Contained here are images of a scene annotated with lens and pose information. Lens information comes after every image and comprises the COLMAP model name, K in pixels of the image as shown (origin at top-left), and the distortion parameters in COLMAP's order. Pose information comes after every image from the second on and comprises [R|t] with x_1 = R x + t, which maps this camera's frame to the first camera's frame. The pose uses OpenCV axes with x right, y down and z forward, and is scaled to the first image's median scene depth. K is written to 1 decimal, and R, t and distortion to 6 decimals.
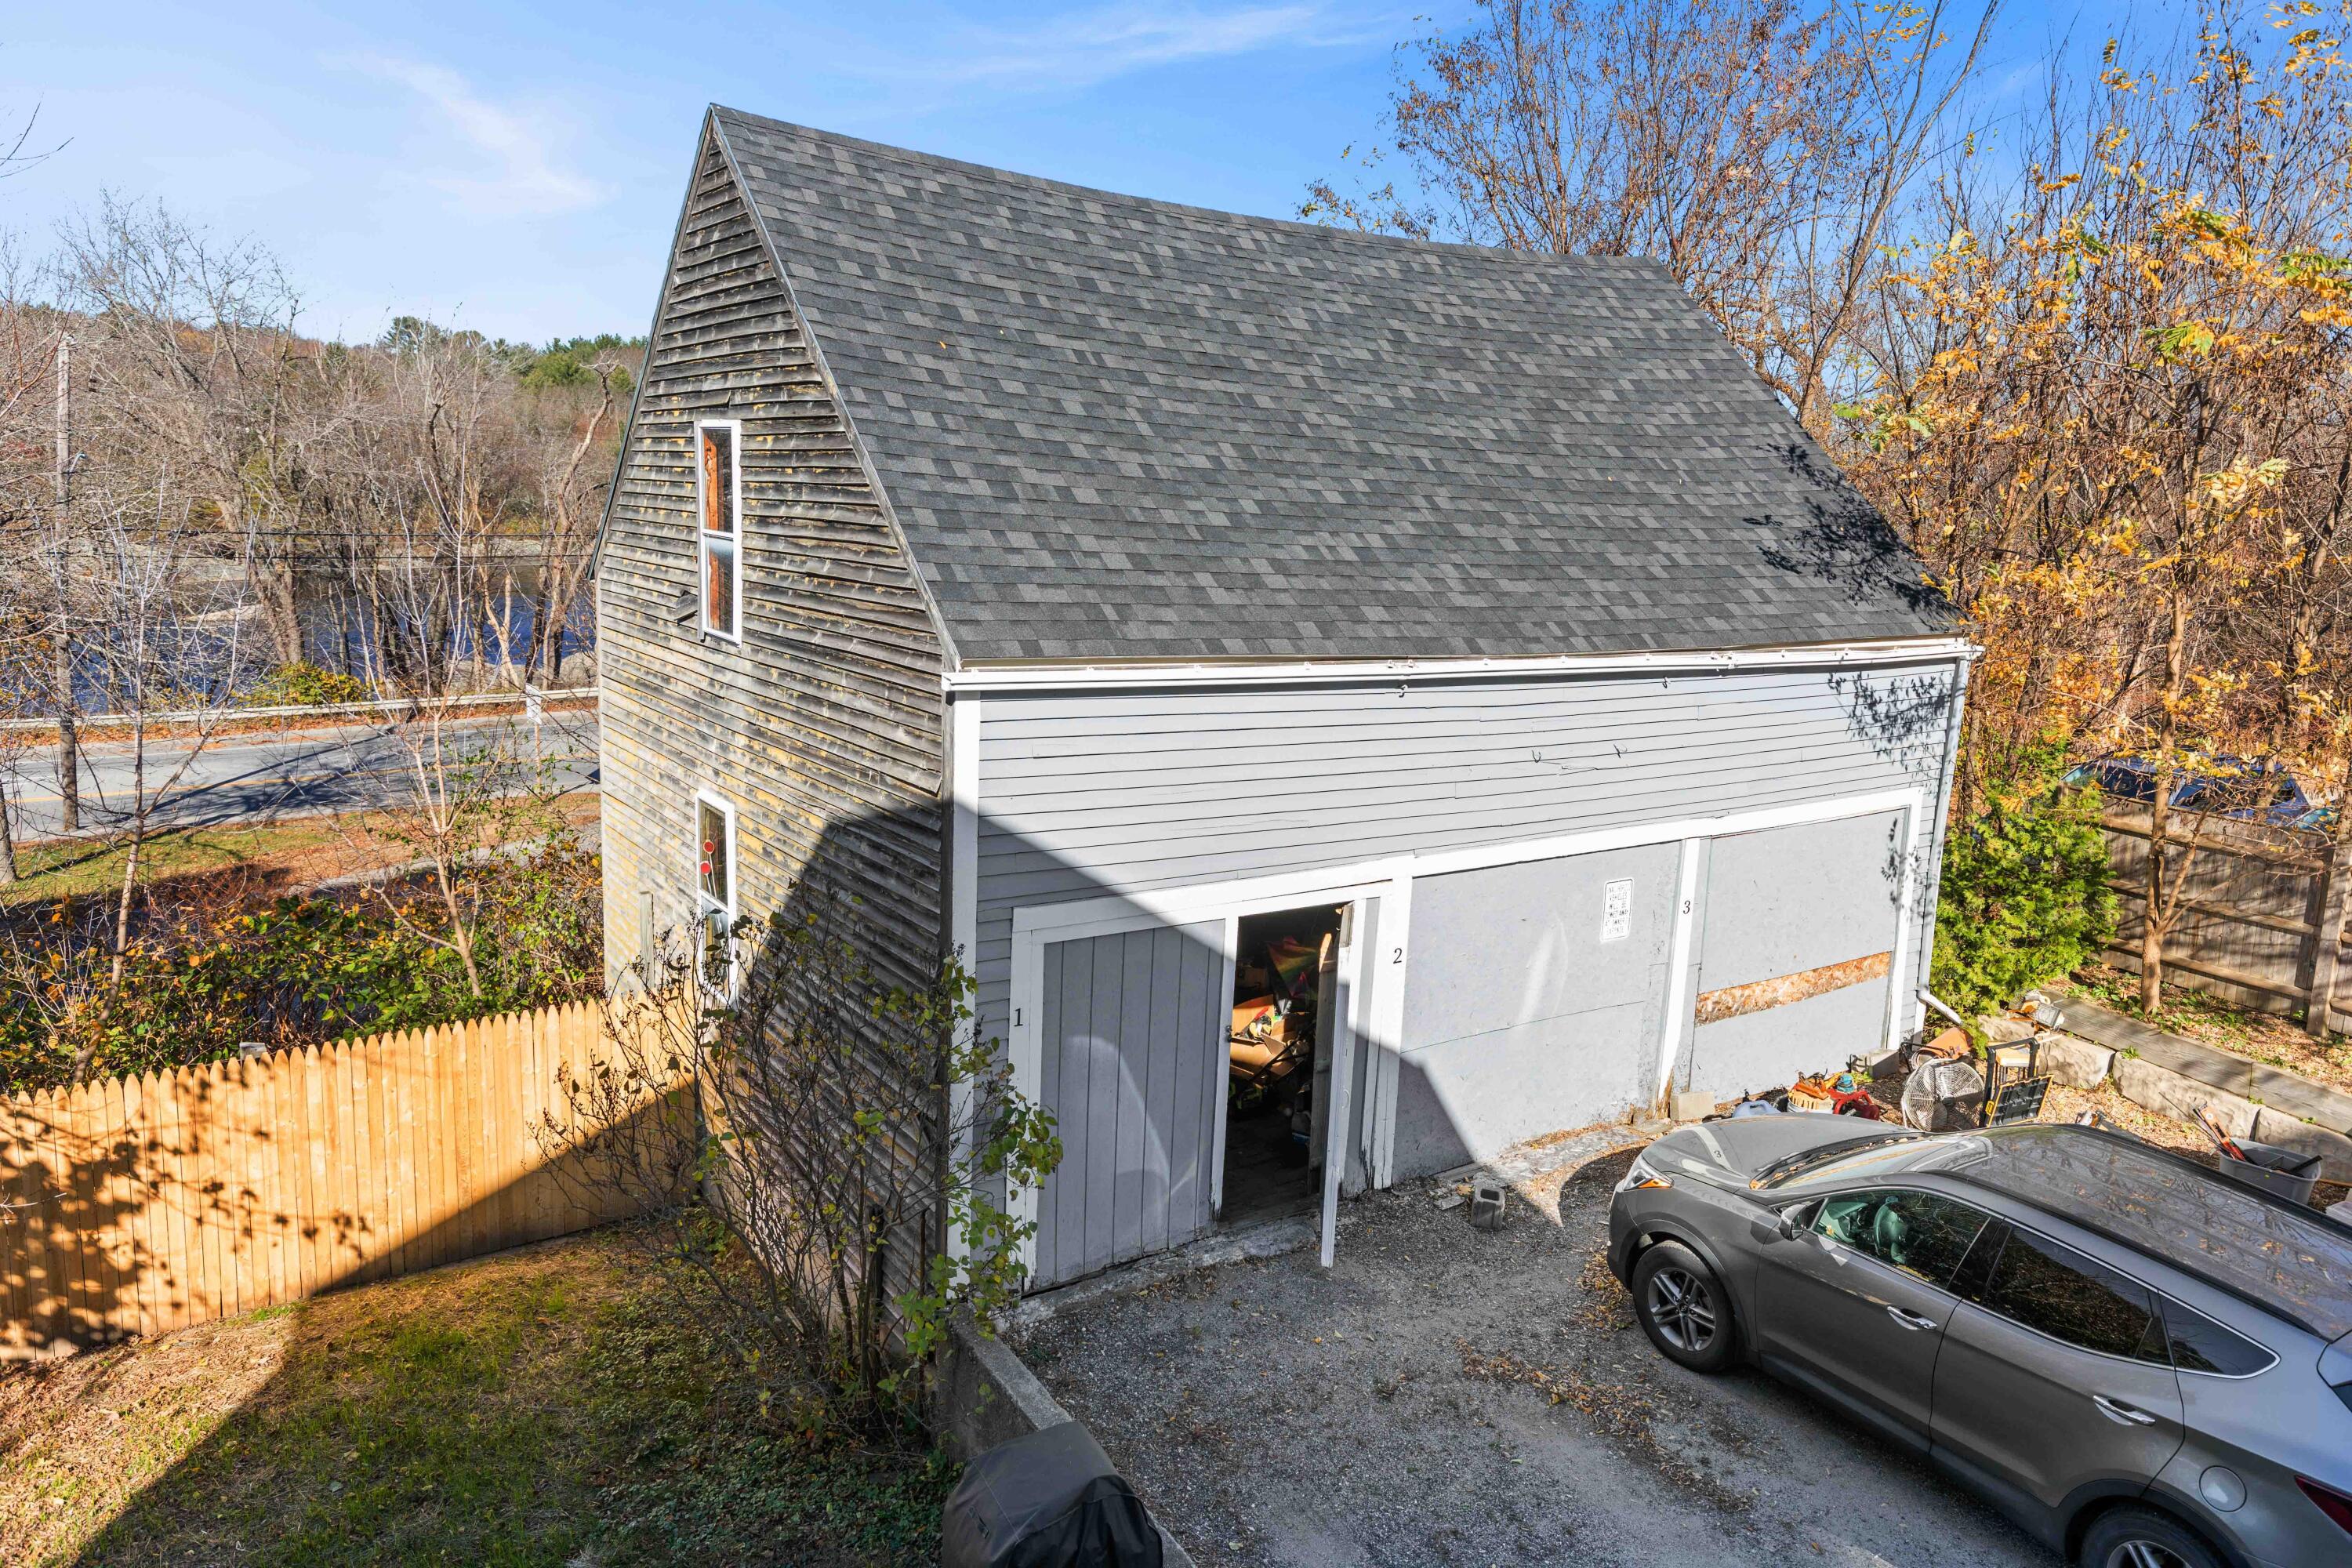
lens RADIAL K [[1627.1, 0, 1179.1], [0, 1627.1, 766.0], [0, 0, 1]] dist [0.008375, 0.004142]
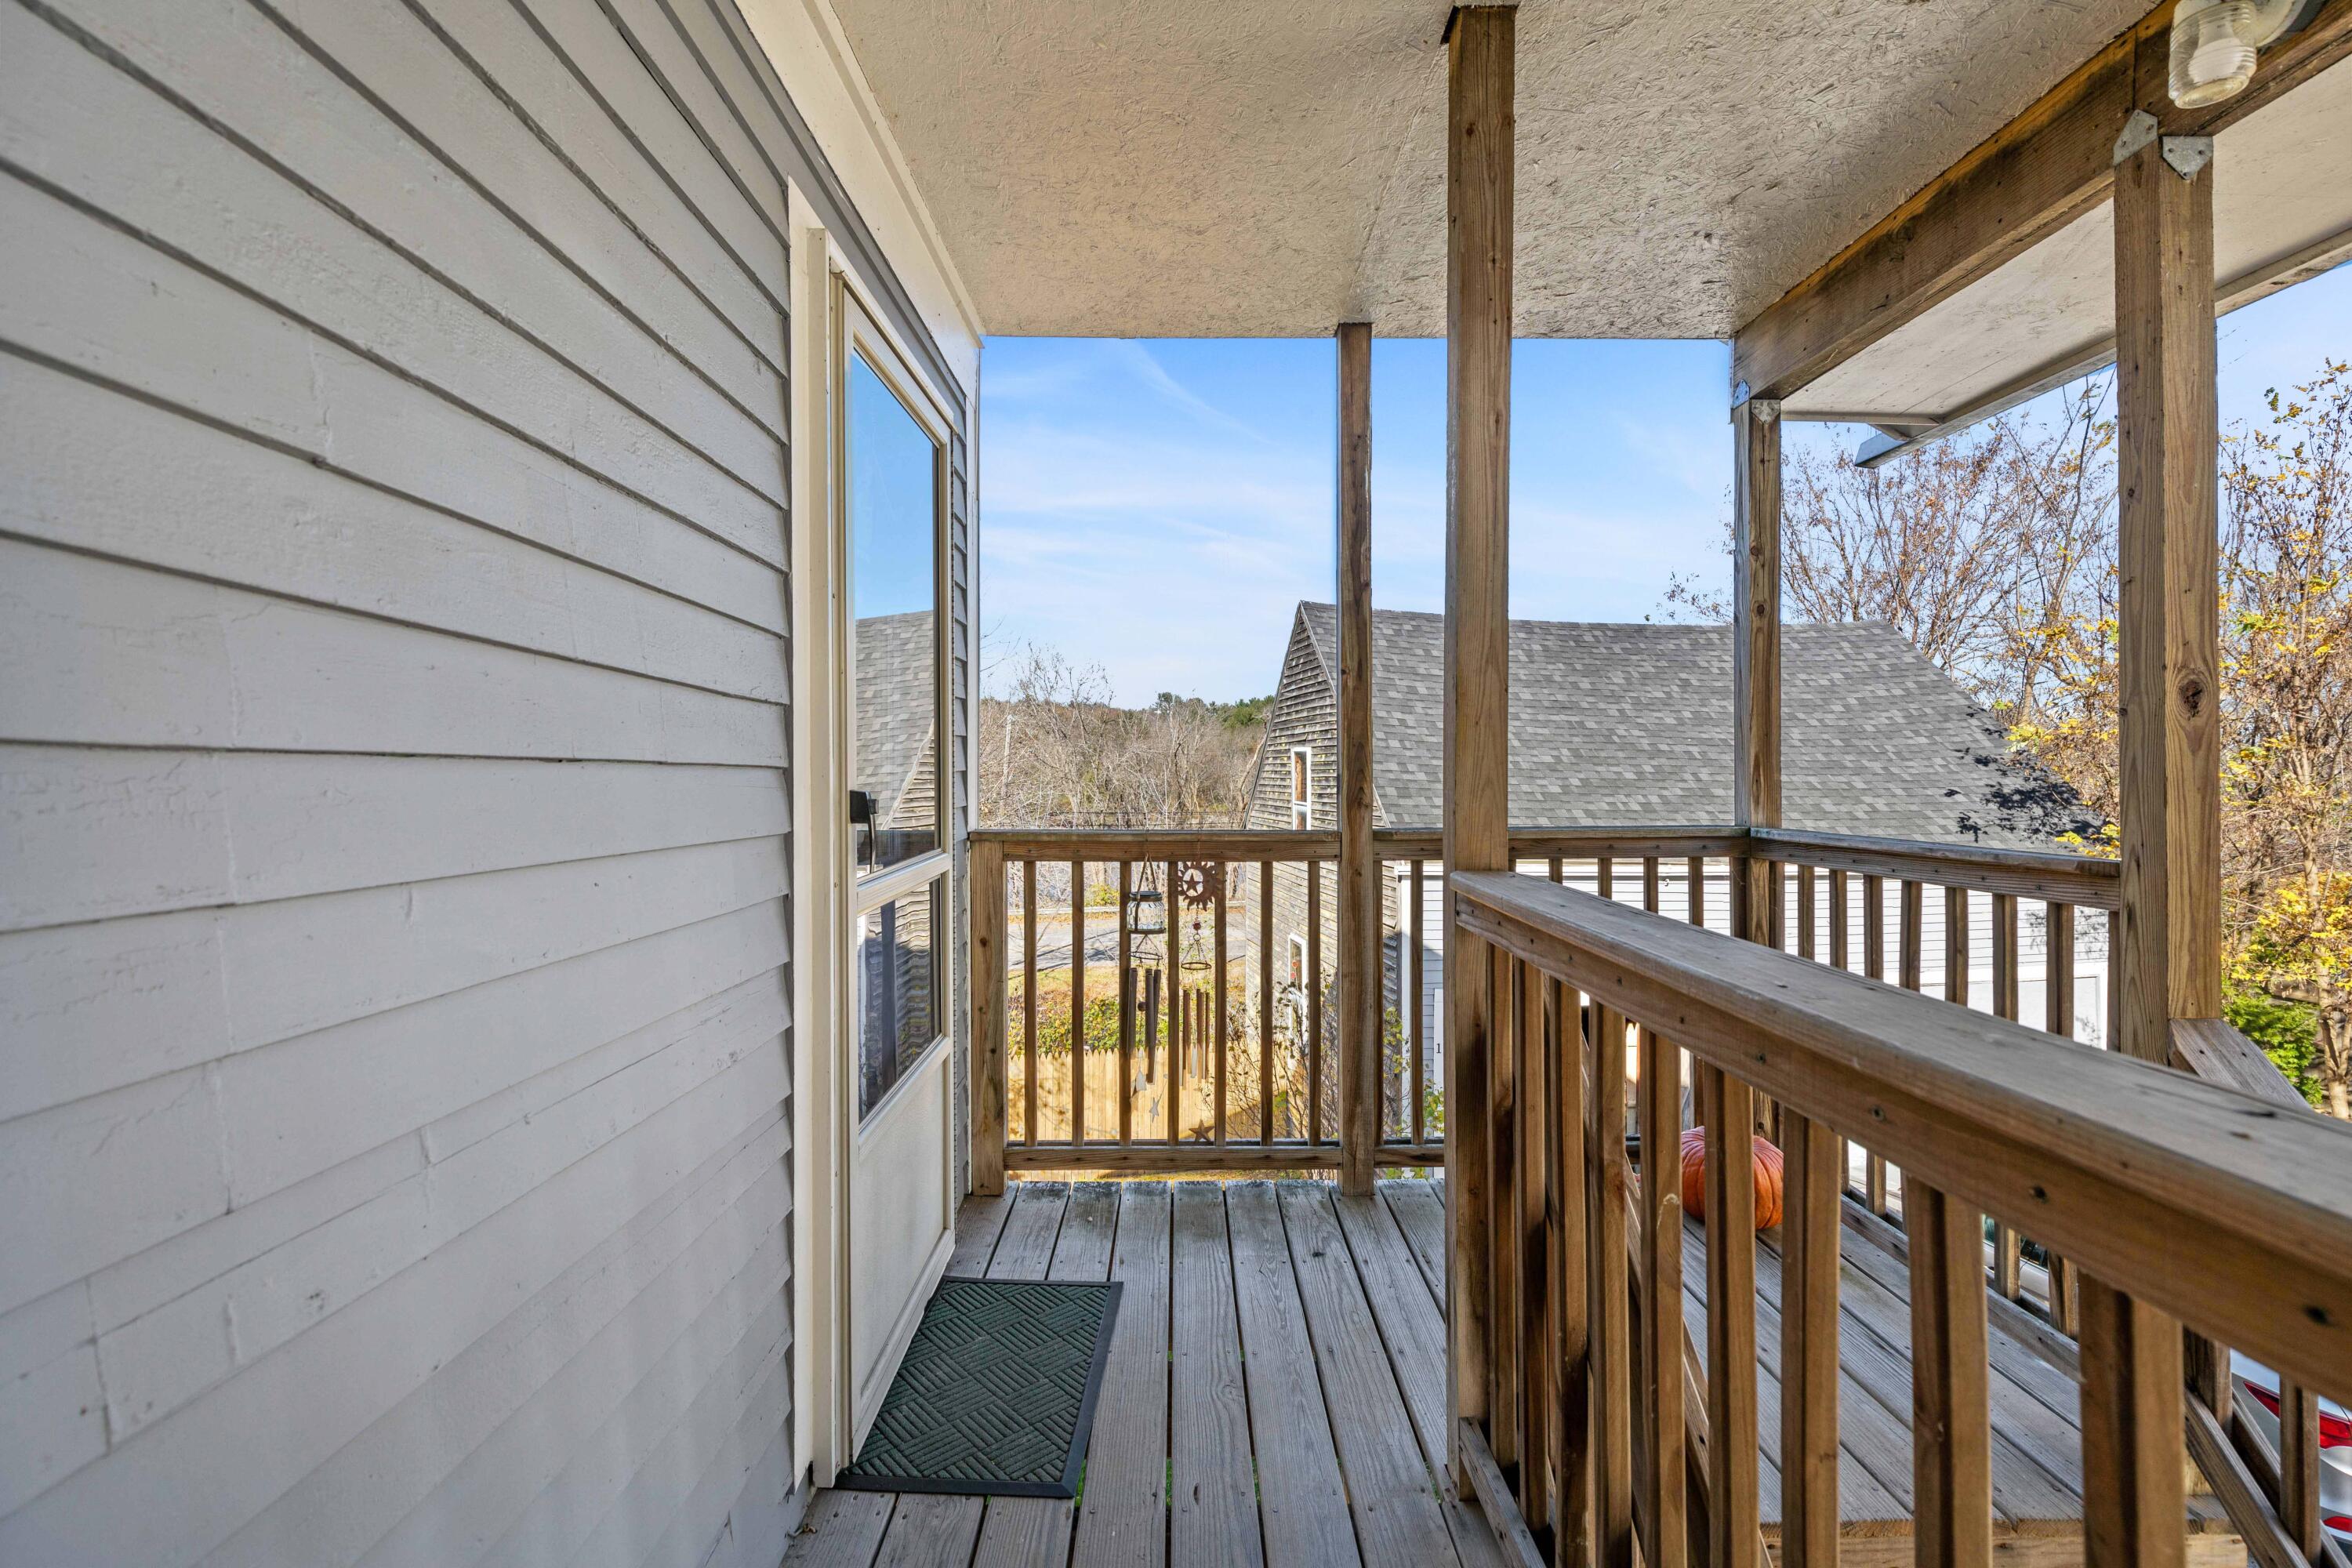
lens RADIAL K [[1064.5, 0, 1173.9], [0, 1064.5, 774.9], [0, 0, 1]] dist [0.000863, -0.000289]
pose [[0.911083, -0.031348, -0.411029, 0.106362], [-0.040396, 0.985516, -0.164703, 0.042067], [0.410238, 0.166662, 0.896620, -0.227303]]
